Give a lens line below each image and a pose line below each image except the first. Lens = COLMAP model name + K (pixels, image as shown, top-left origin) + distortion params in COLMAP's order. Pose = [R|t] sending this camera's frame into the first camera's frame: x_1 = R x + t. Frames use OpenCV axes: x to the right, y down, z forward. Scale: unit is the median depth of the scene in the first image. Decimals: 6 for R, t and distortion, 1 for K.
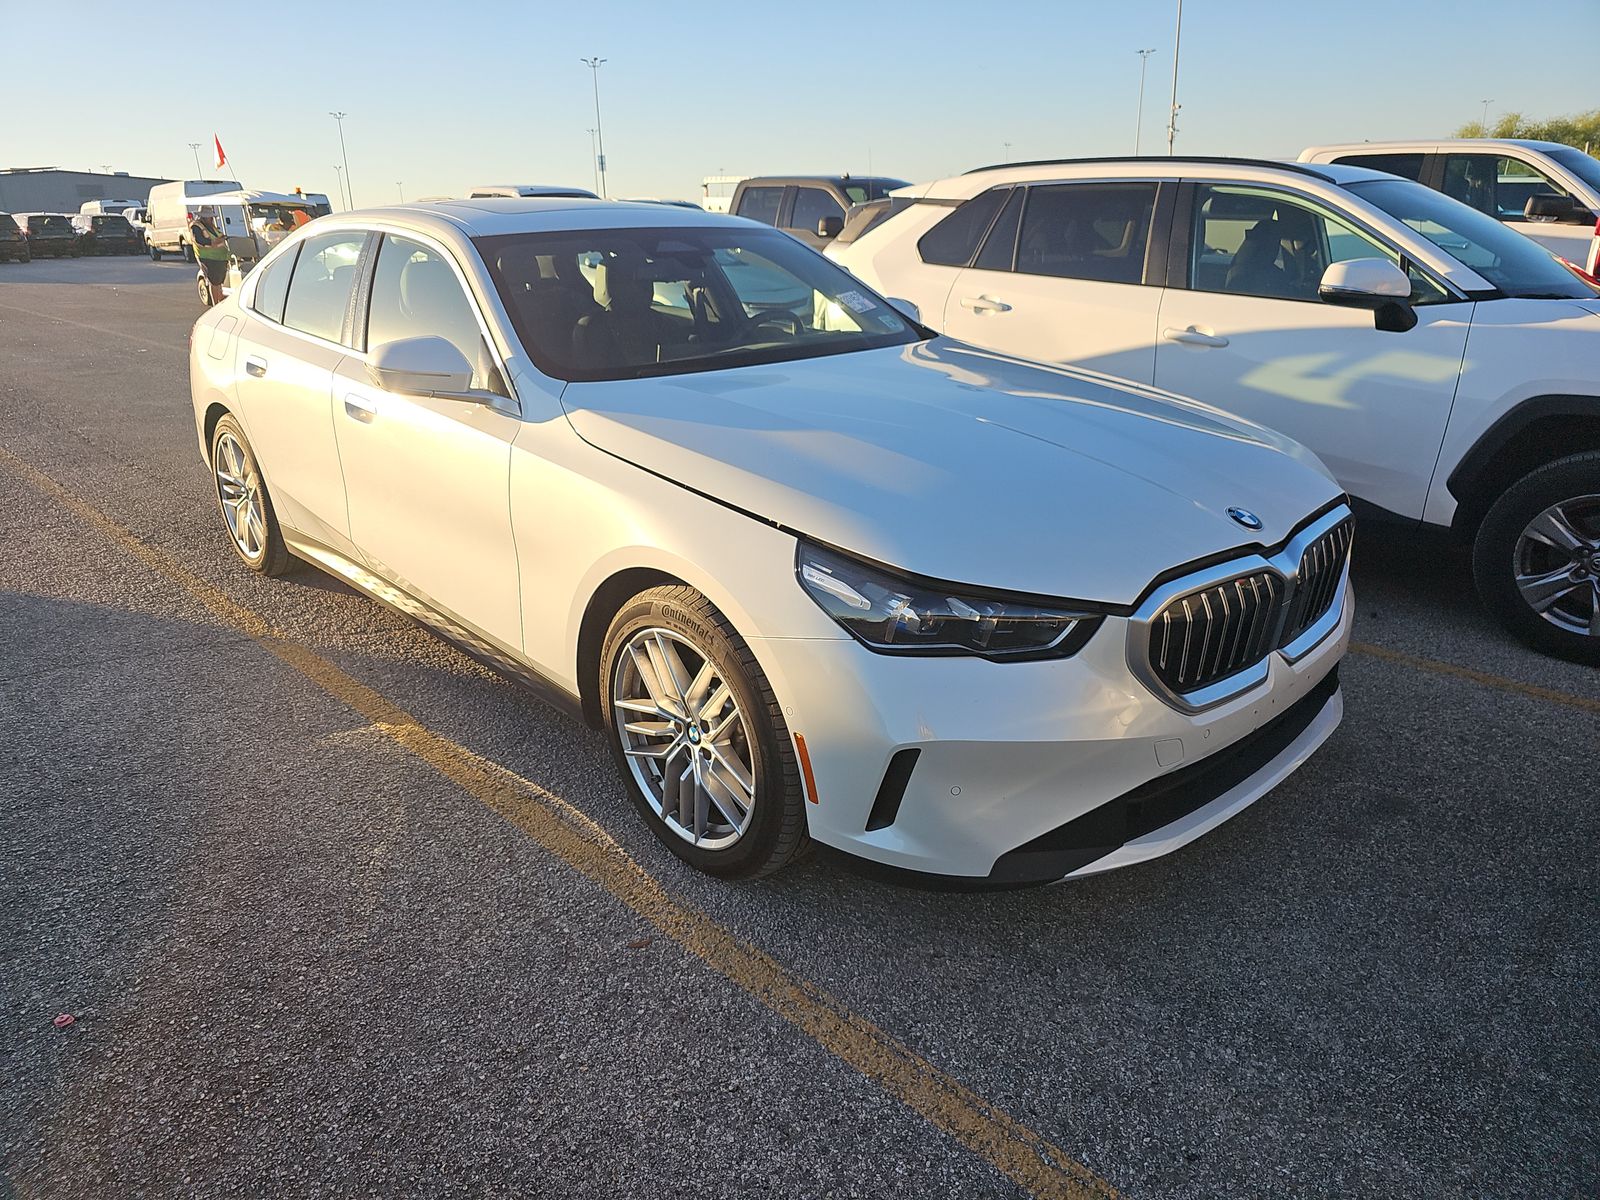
lens RADIAL K [[1047.5, 0, 768.5], [0, 1047.5, 581.2], [0, 0, 1]] dist [0.034927, -0.031066]
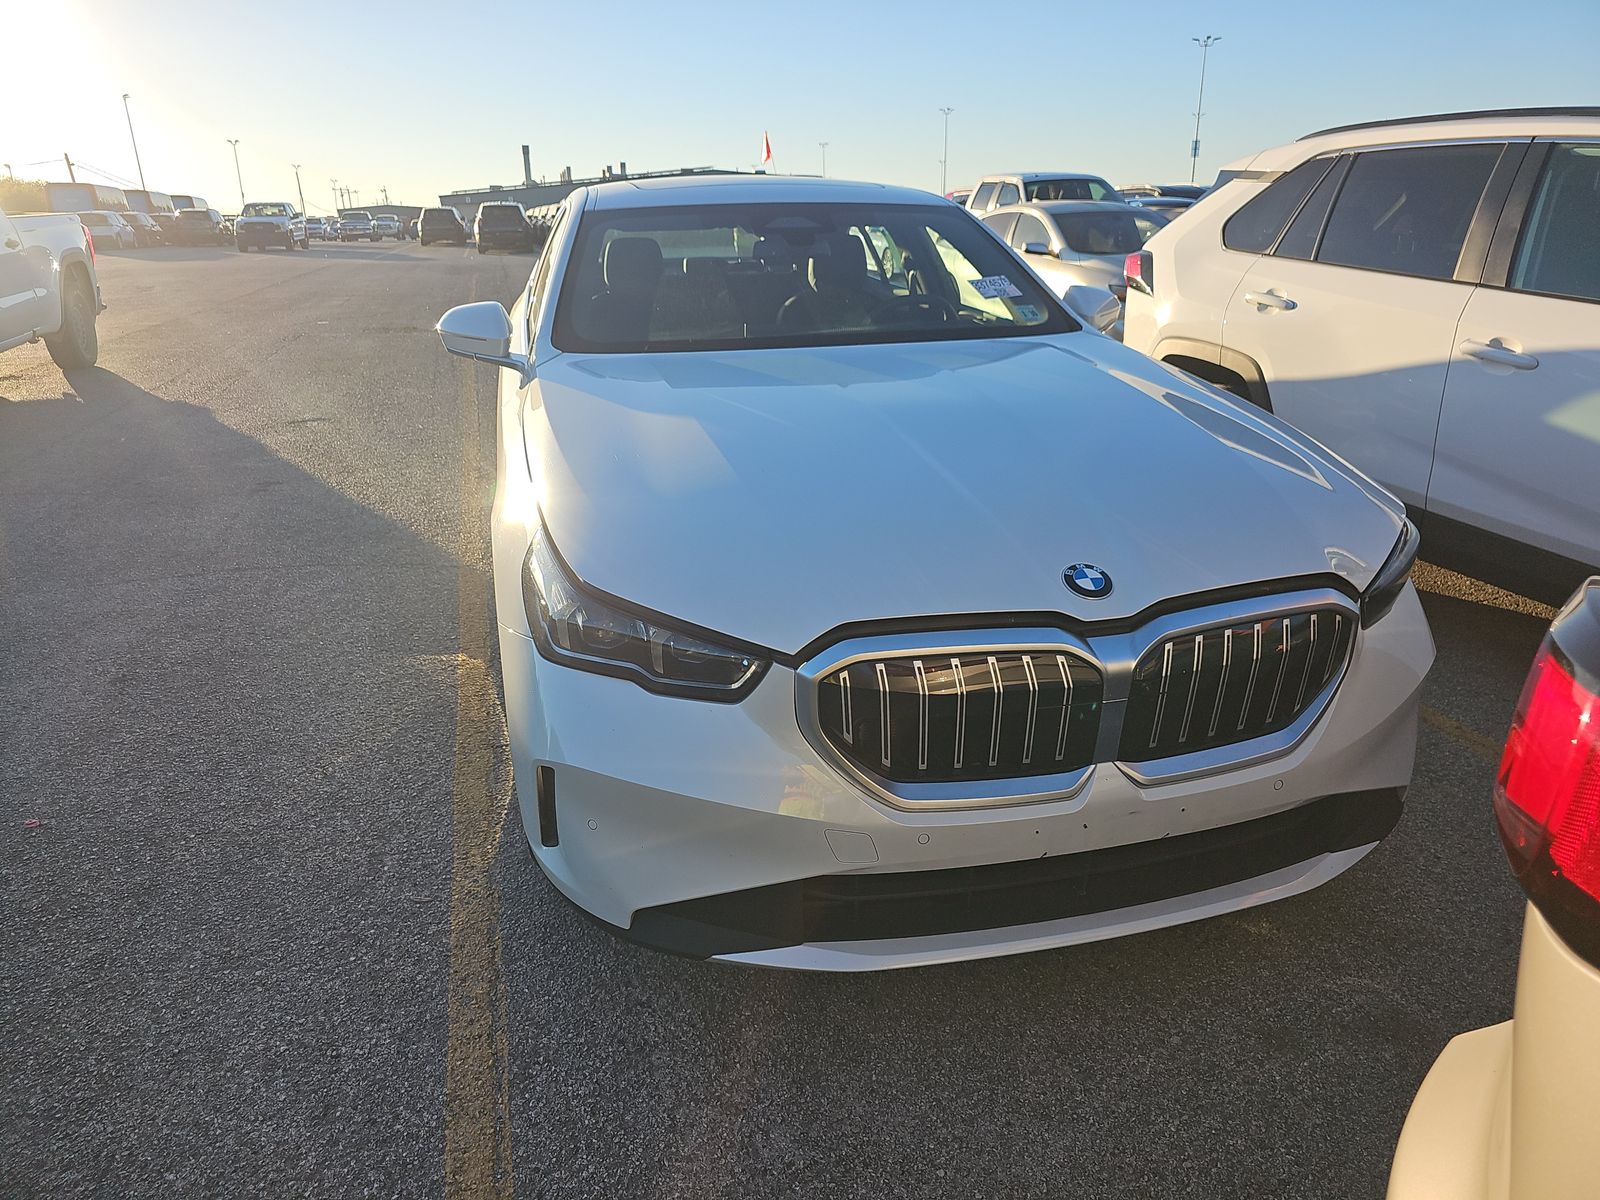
lens RADIAL K [[1047.5, 0, 800.2], [0, 1047.5, 596.4], [0, 0, 1]] dist [0.034927, -0.031066]
pose [[0.886885, 0.160946, -0.433048, 0.322021], [-0.151835, 0.986829, 0.055804, -0.031689], [0.436326, 0.016260, 0.899642, 0.126207]]
